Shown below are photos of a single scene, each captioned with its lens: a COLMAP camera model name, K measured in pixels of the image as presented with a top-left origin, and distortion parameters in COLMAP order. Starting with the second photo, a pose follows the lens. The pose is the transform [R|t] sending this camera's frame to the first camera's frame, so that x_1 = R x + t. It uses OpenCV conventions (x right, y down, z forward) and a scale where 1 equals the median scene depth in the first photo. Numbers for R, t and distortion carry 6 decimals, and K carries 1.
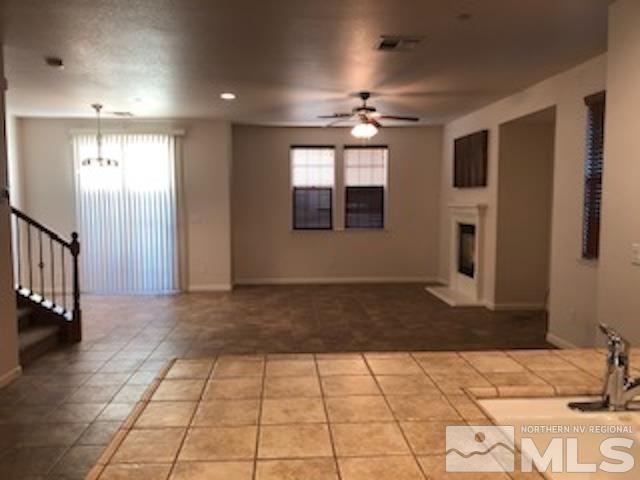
lens RADIAL K [[523.6, 0, 315.5], [0, 523.6, 243.5], [0, 0, 1]] dist [0.024636, -0.011694]
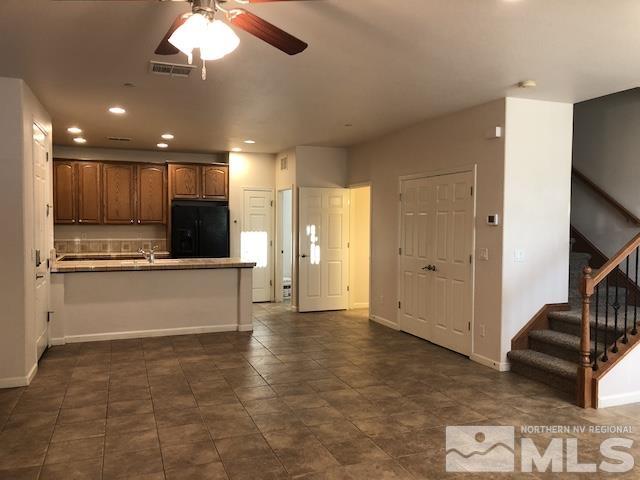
lens RADIAL K [[522.5, 0, 321.8], [0, 522.5, 239.2], [0, 0, 1]] dist [0.038020, -0.042893]
pose [[-0.950918, 0.010399, -0.309267, 0.100107], [-0.026925, 0.992864, 0.116173, -0.091755], [0.308269, 0.118798, -0.943852, 1.072276]]
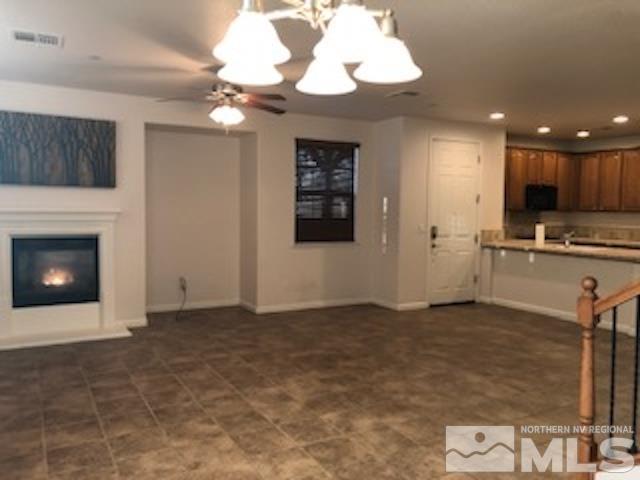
lens RADIAL K [[523.6, 0, 319.8], [0, 523.6, 233.9], [0, 0, 1]] dist [0.024636, -0.011694]
pose [[-0.445298, -0.050046, 0.893982, -0.513635], [0.065904, 0.993897, 0.088467, -0.077241], [-0.892954, 0.098311, -0.439282, 0.949461]]
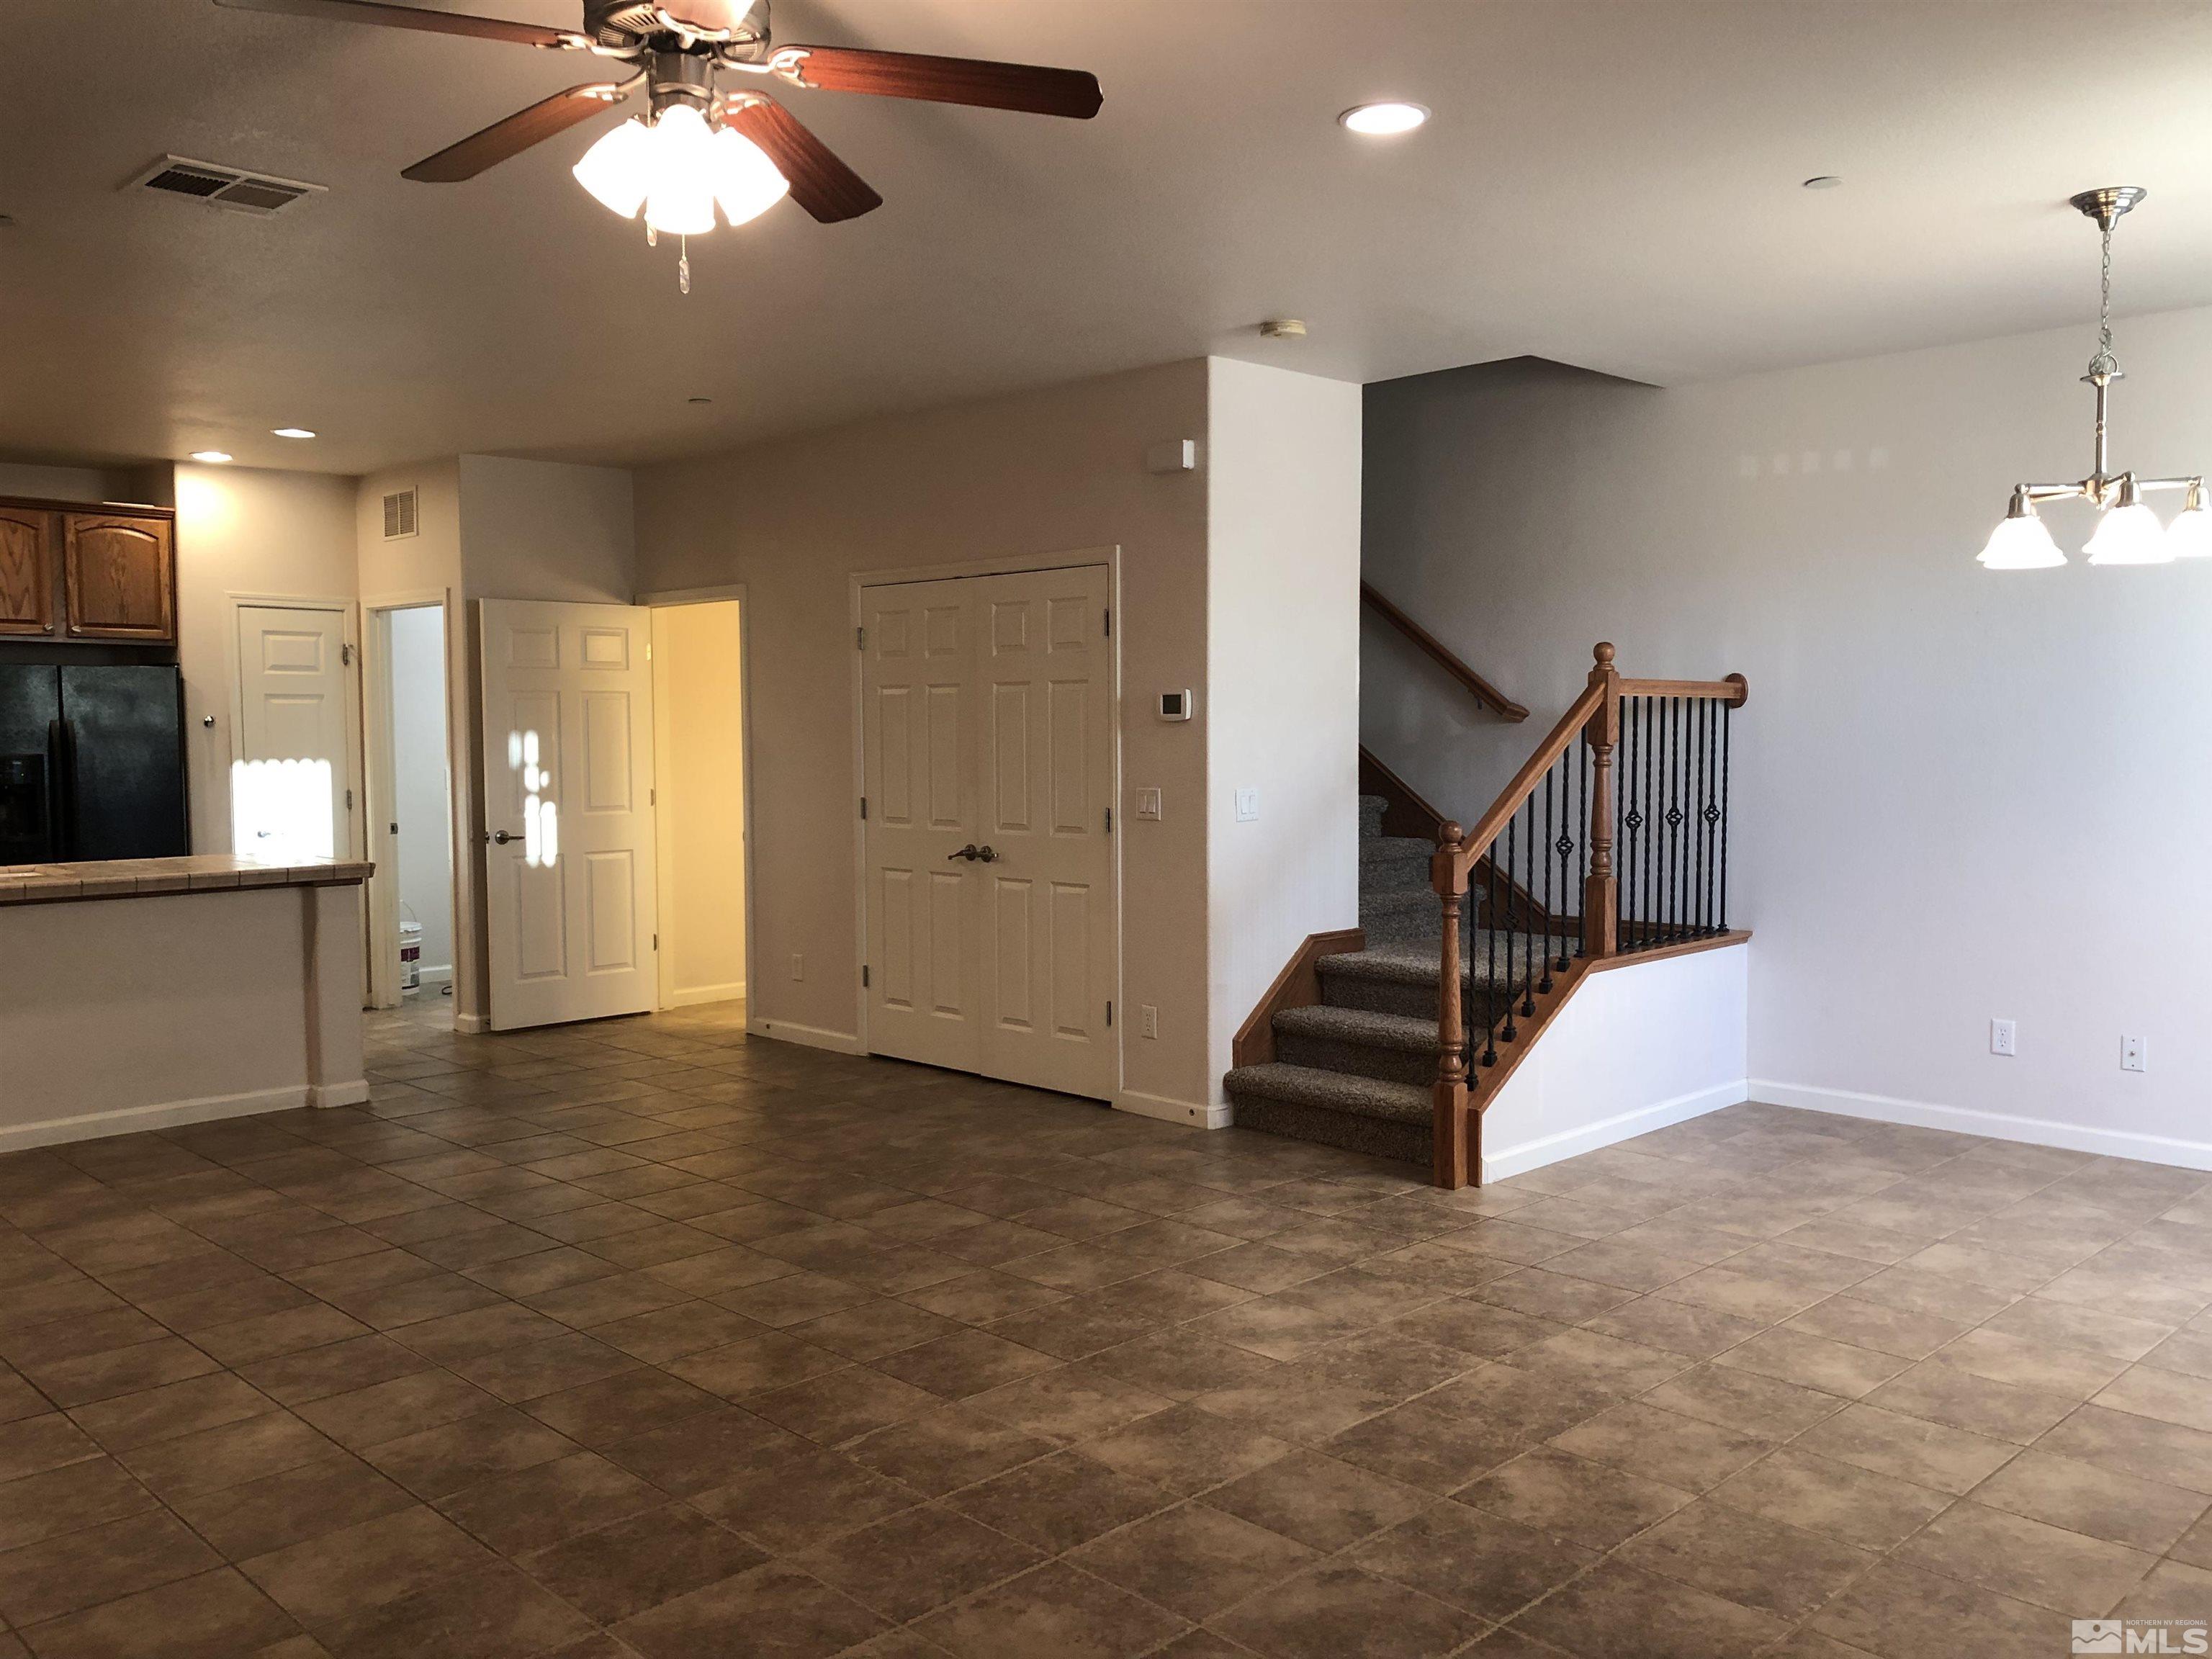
lens RADIAL K [[1805.8, 0, 1103.5], [0, 1805.8, 831.2], [0, 0, 1]] dist [0.038020, -0.042893]
pose [[-0.749856, 0.050887, -0.659642, 0.243357], [-0.045218, 0.990764, 0.127833, -0.090342], [0.660055, 0.125684, -0.740629, 1.088489]]
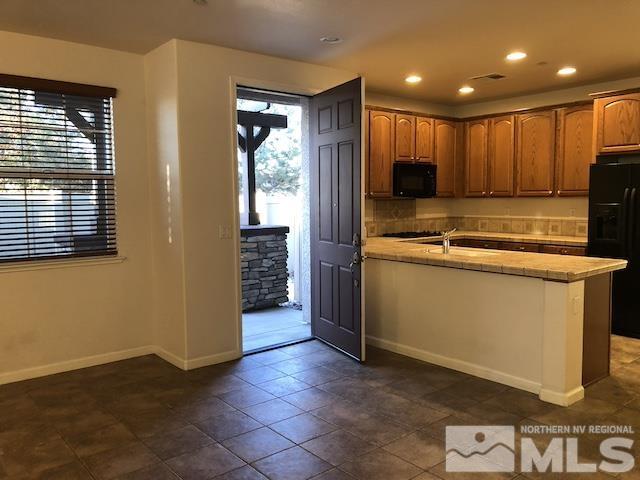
lens RADIAL K [[522.5, 0, 324.5], [0, 522.5, 240.4], [0, 0, 1]] dist [0.038020, -0.042893]
pose [[-0.603865, -0.055543, 0.795149, -0.280775], [0.080763, 0.988172, 0.130361, -0.047053], [-0.792984, 0.142939, -0.592237, 0.629710]]
